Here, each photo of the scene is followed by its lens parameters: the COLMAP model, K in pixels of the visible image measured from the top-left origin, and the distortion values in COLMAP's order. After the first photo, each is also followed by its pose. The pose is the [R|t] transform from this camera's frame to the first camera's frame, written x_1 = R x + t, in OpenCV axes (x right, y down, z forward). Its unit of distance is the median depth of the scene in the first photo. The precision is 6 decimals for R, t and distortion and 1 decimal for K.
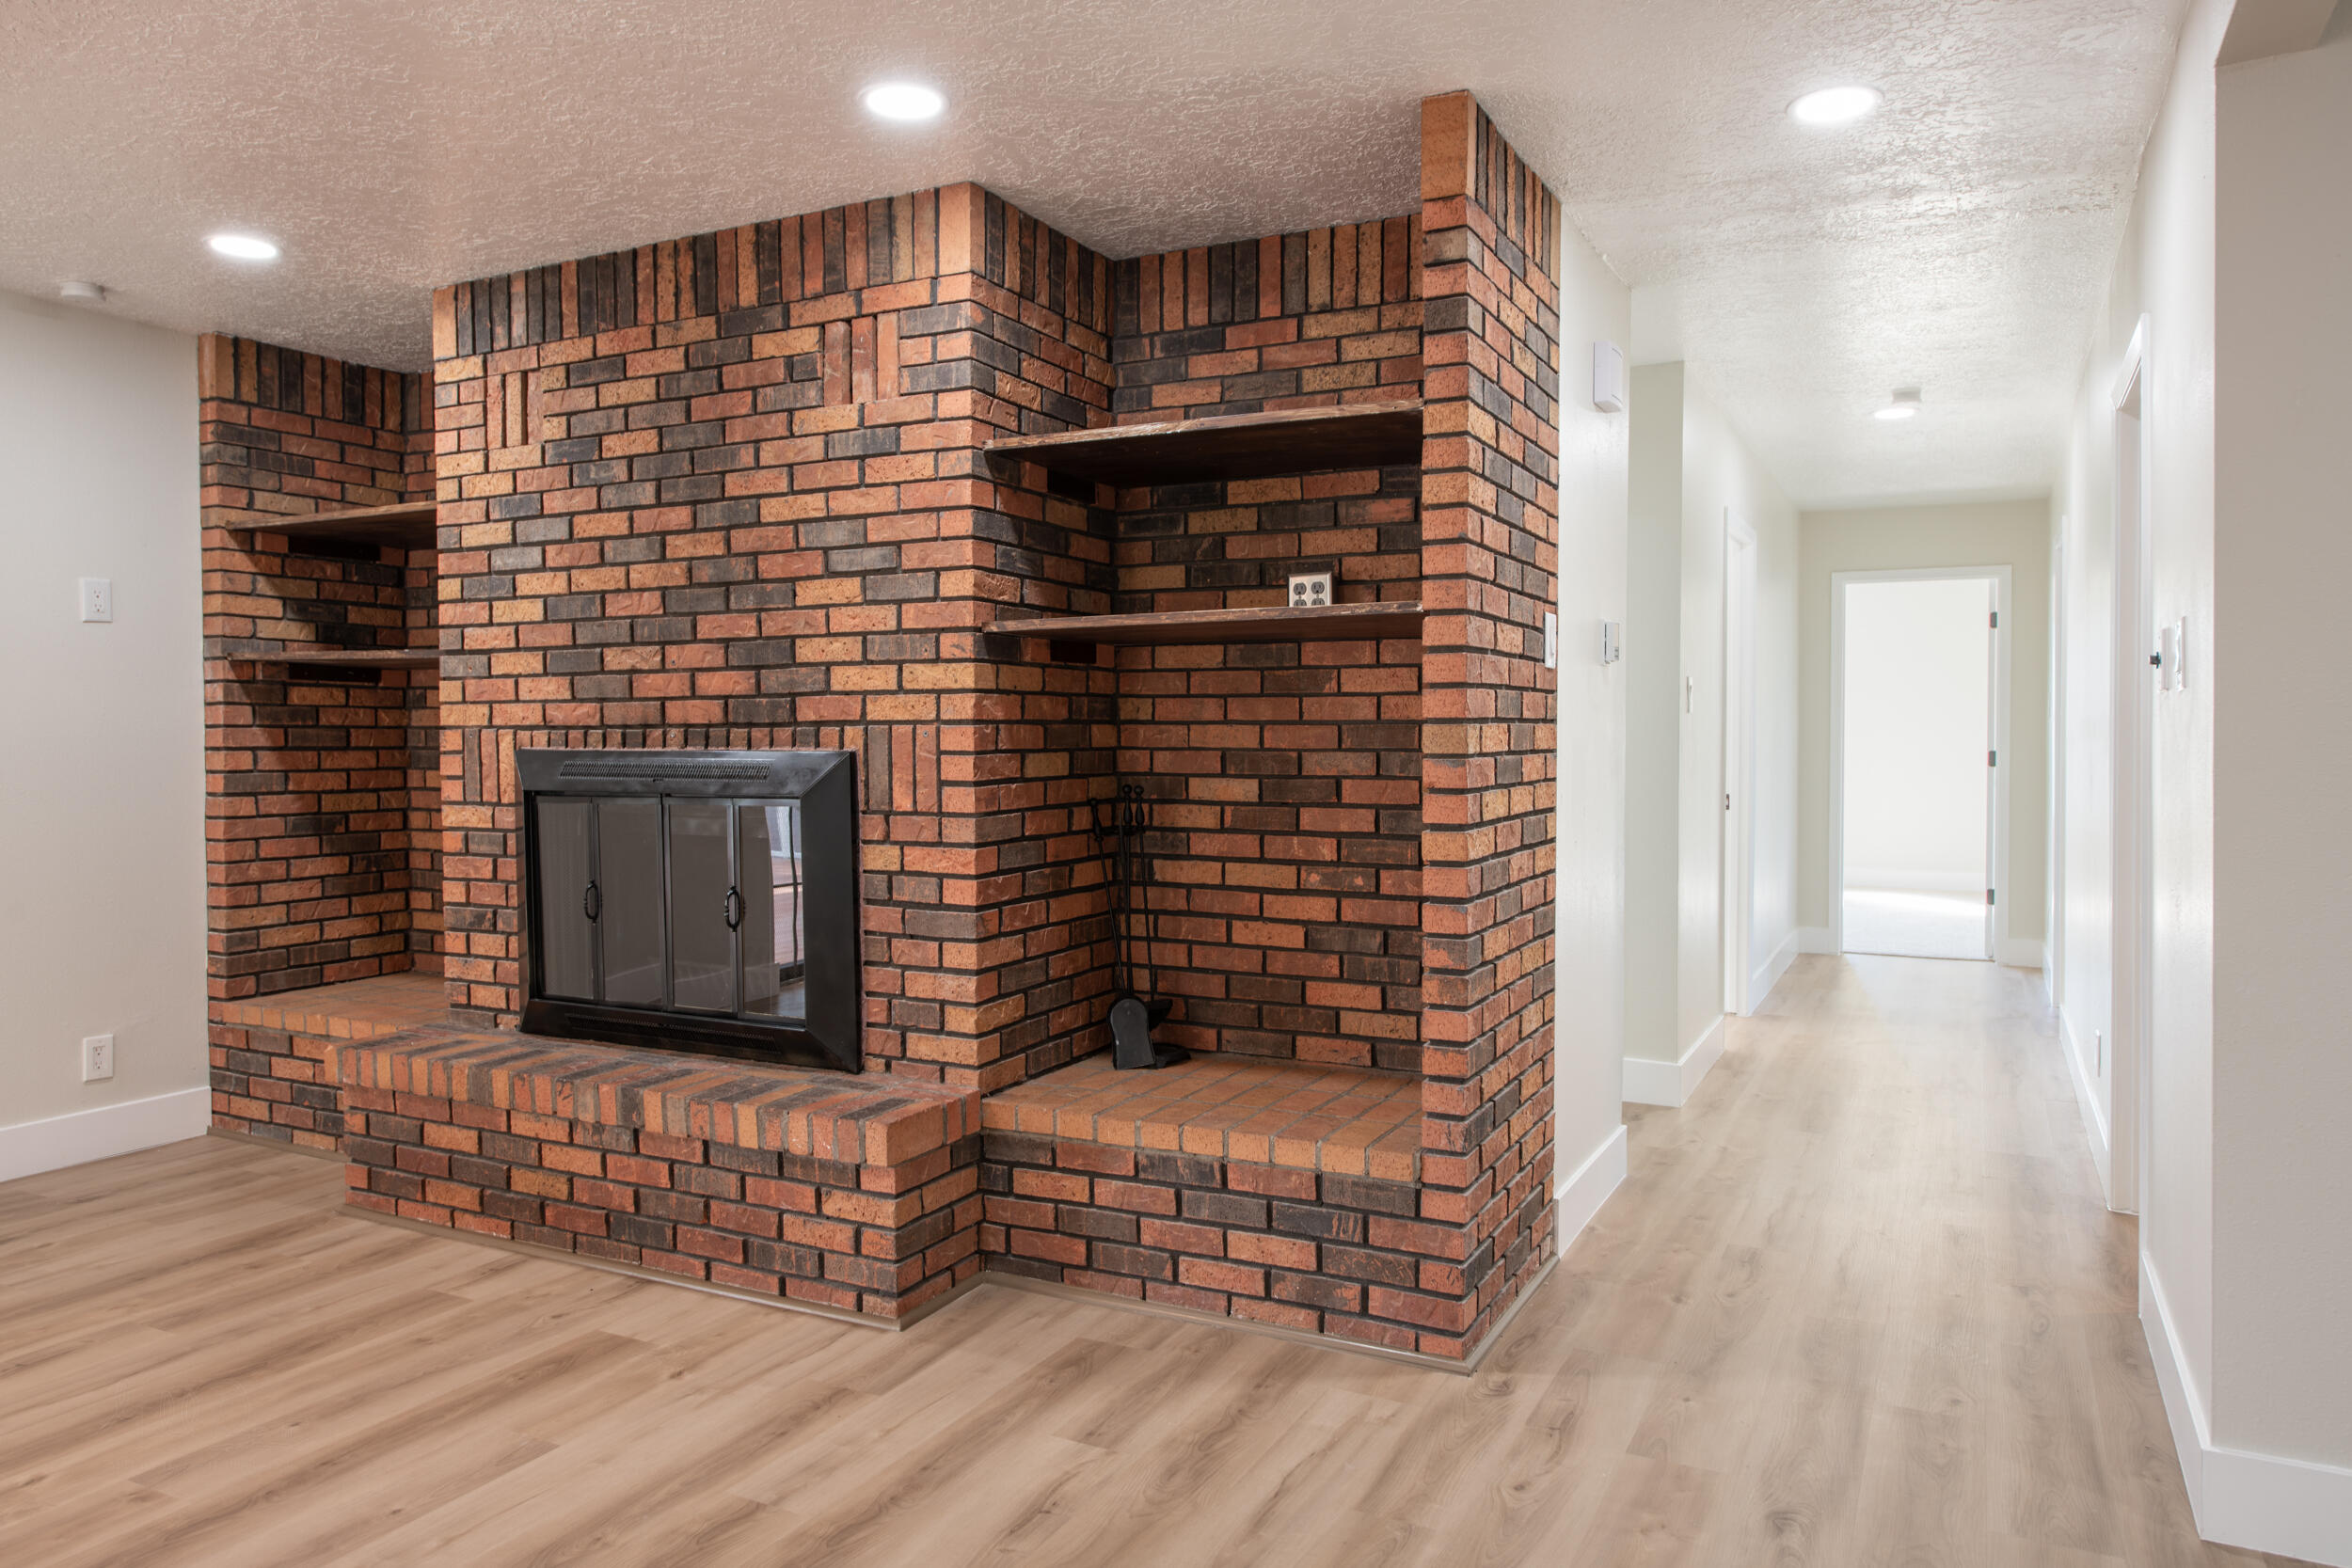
lens RADIAL K [[1560.1, 0, 1189.6], [0, 1560.1, 768.2], [0, 0, 1]] dist [0.002539, -0.000316]
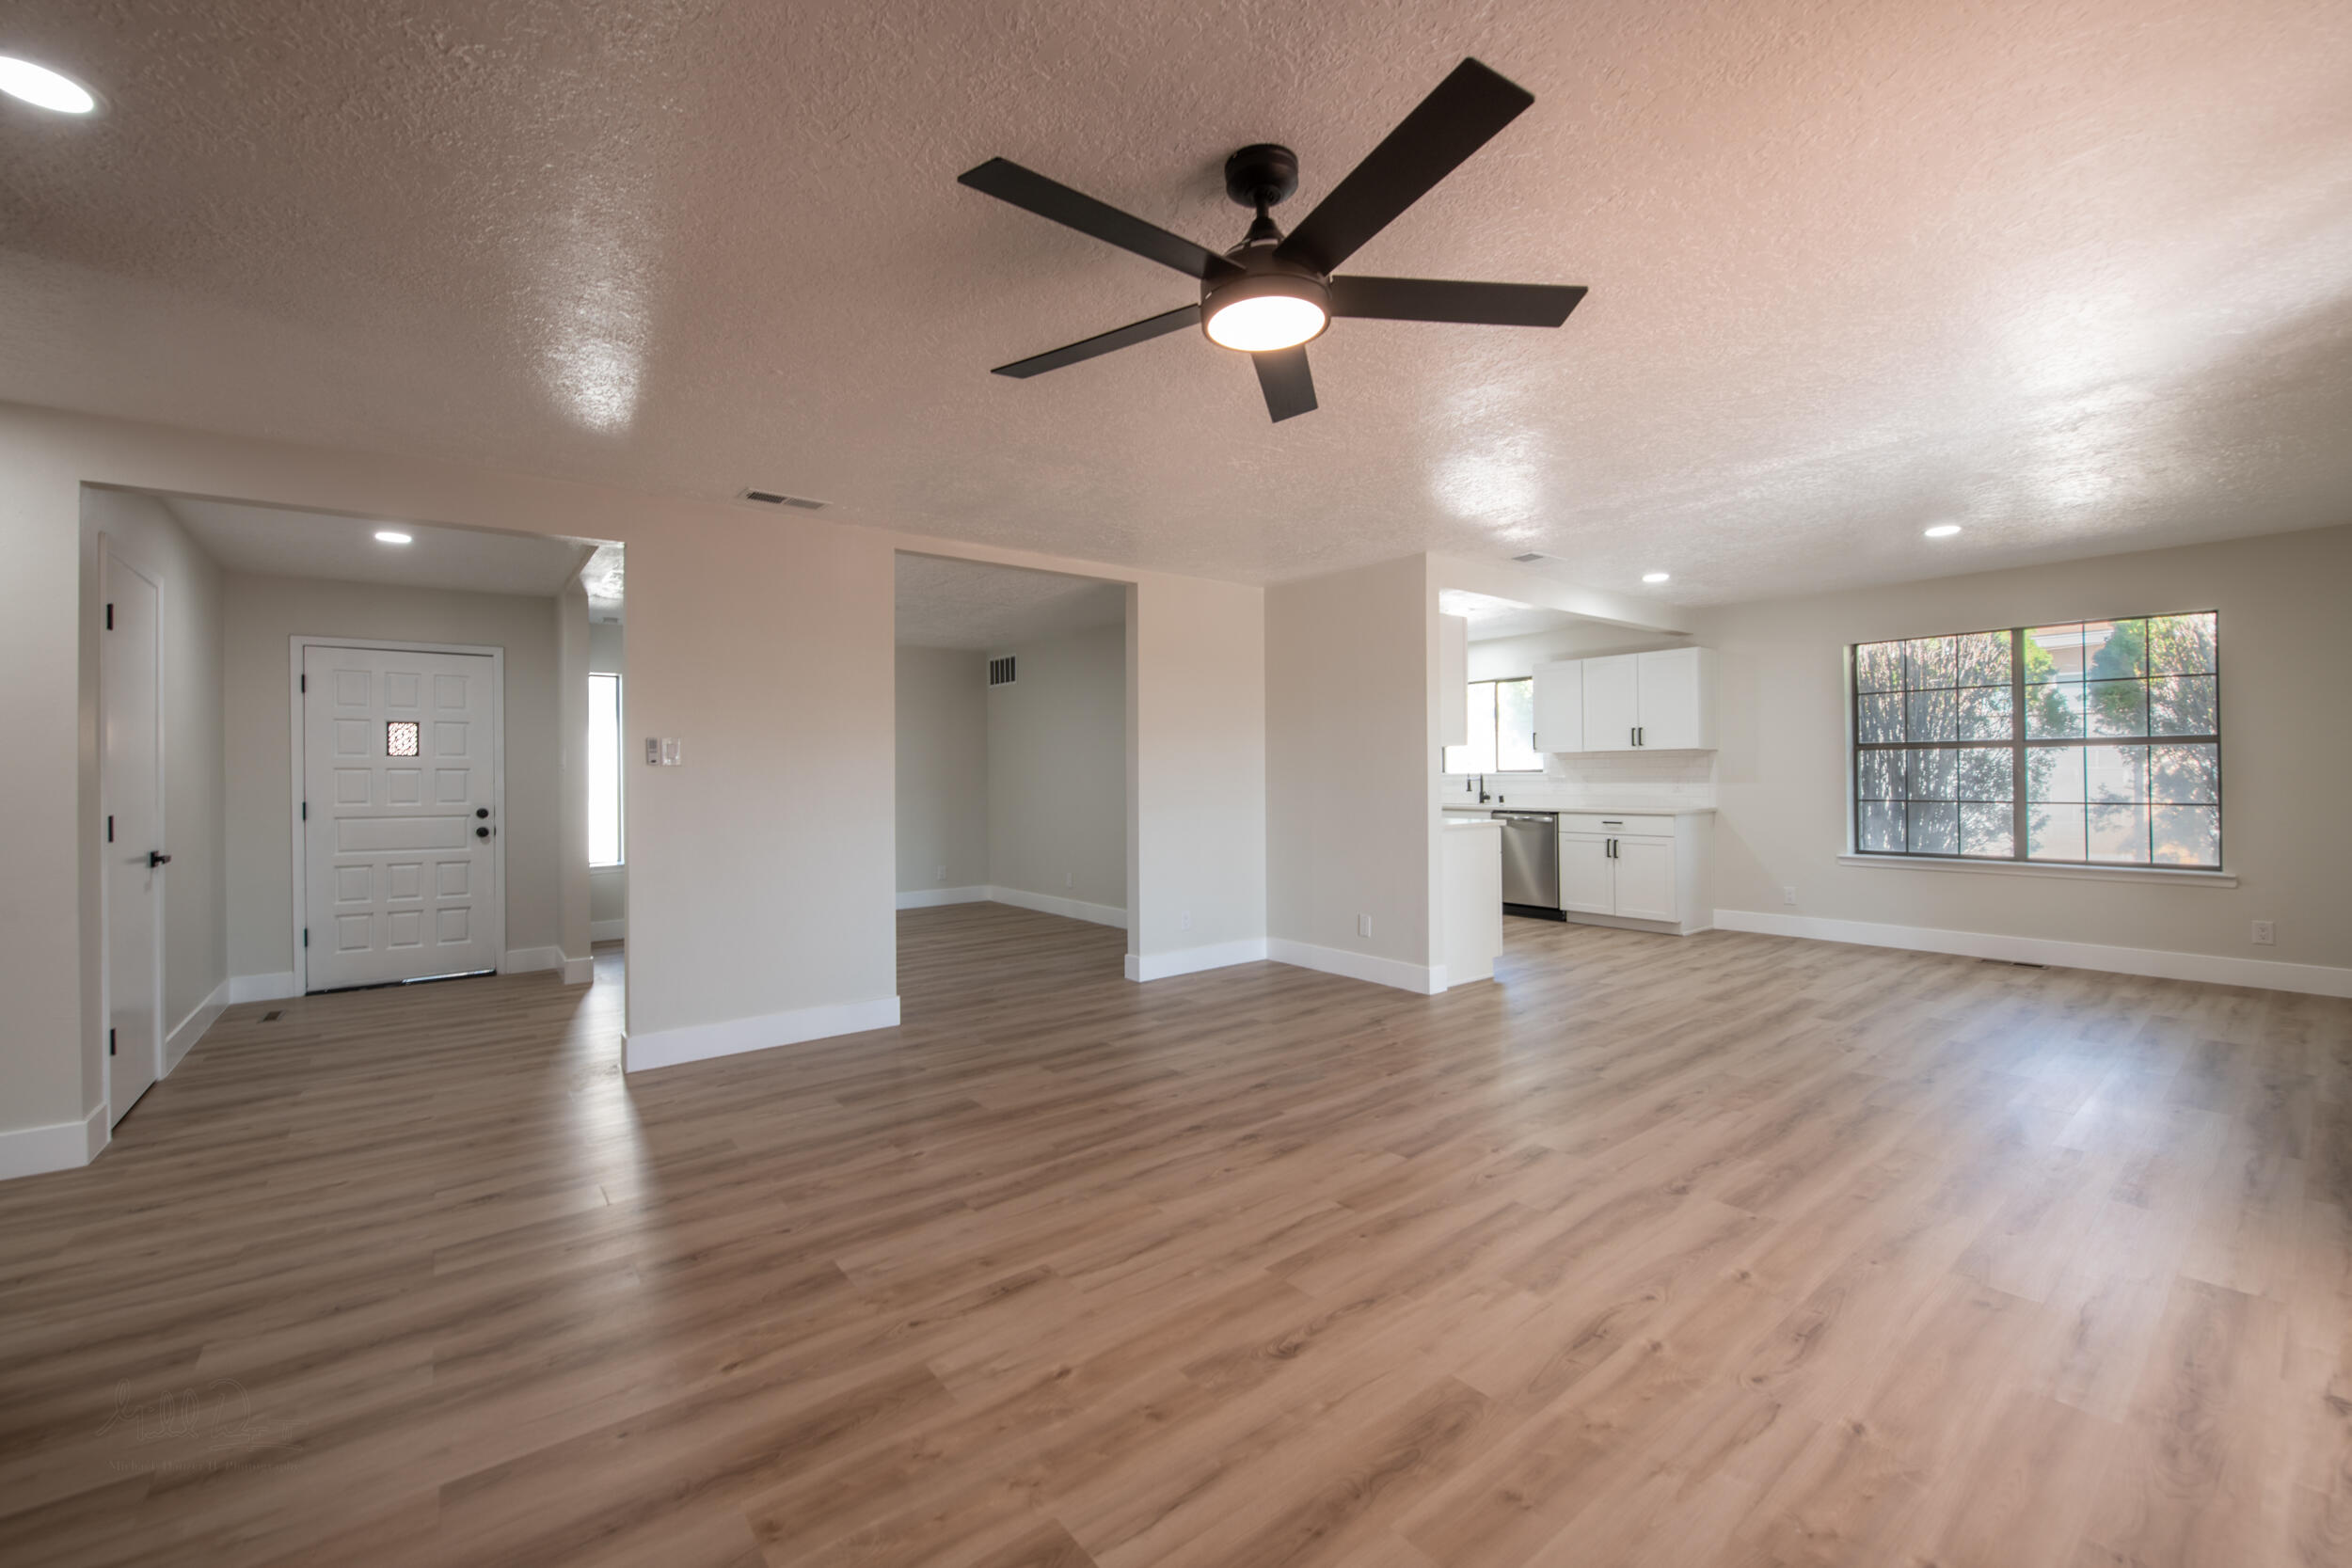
lens RADIAL K [[952.6, 0, 1182.3], [0, 952.6, 780.3], [0, 0, 1]] dist [-0.017249, 0.000115]
pose [[-0.910029, 0.008209, 0.414463, -0.820639], [0.021925, 0.999358, 0.028347, -0.023564], [-0.413964, 0.034884, -0.909624, 0.999291]]
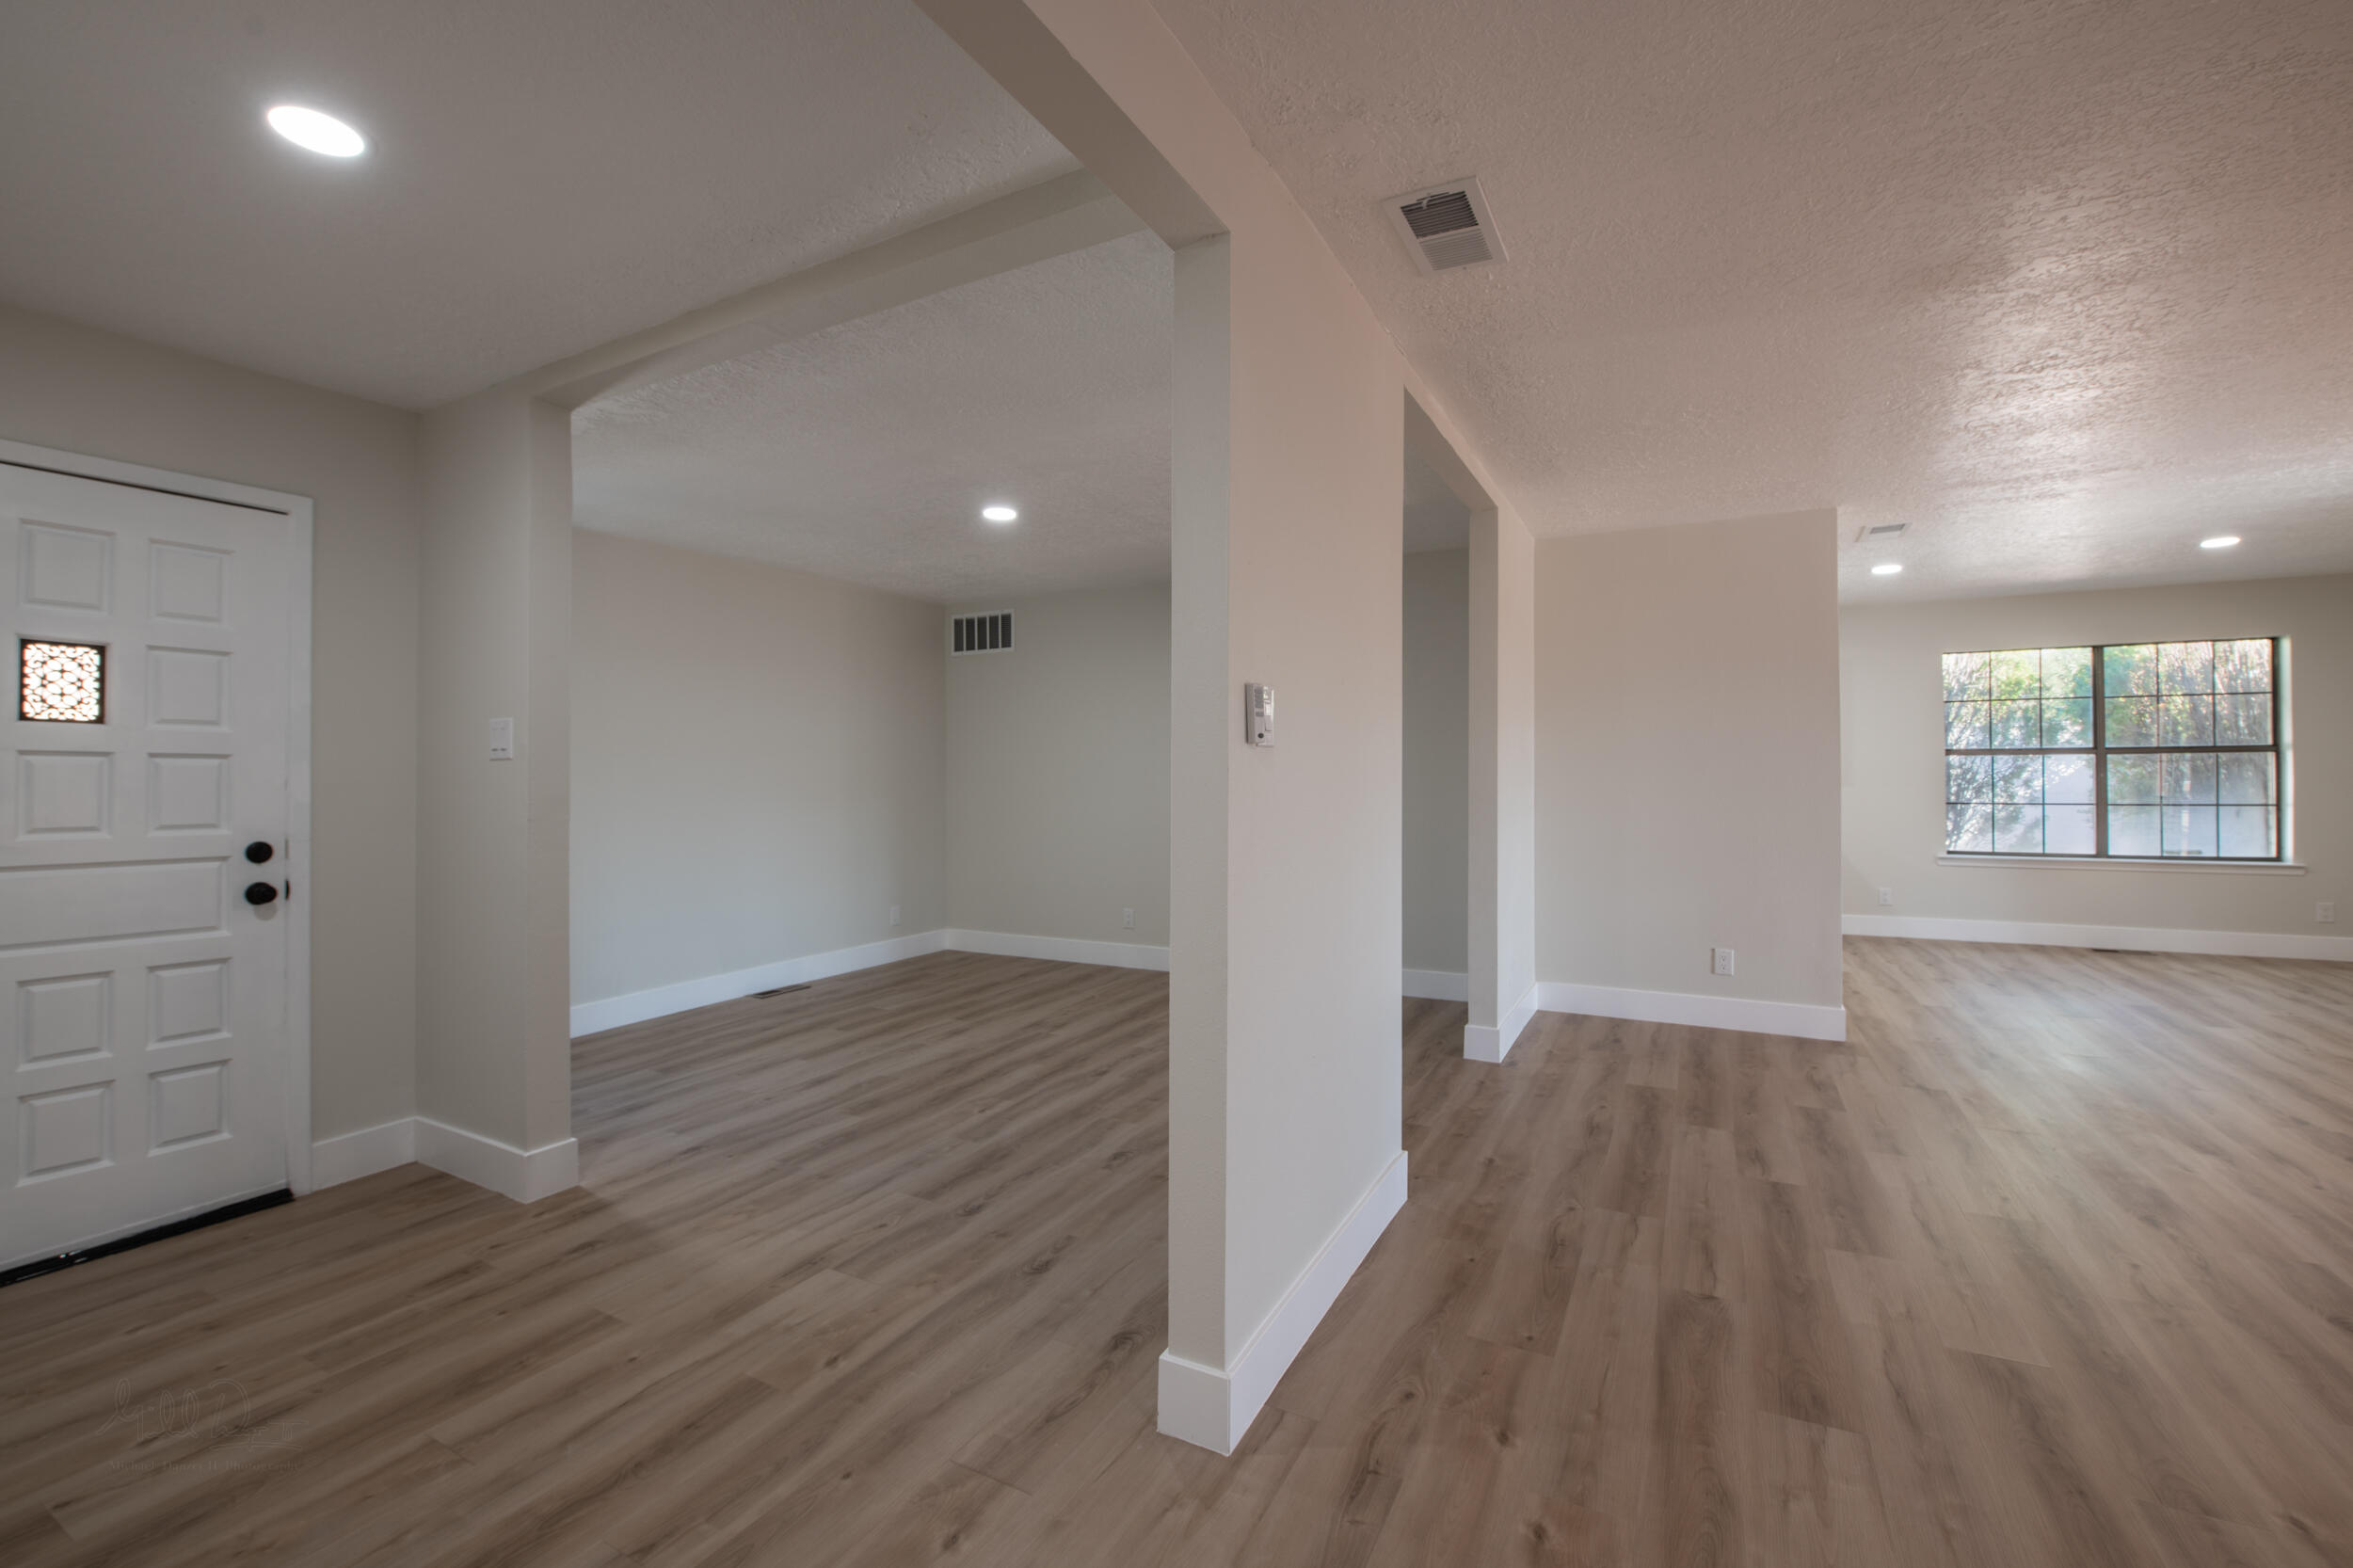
lens RADIAL K [[968.9, 0, 1186.4], [0, 968.9, 768.6], [0, 0, 1]] dist [-0.019082, -0.000185]
pose [[-0.999750, 0.008313, 0.020771, 0.242615], [0.008615, 0.999858, 0.014474, -0.014228], [-0.020647, 0.014649, -0.999679, 0.746772]]
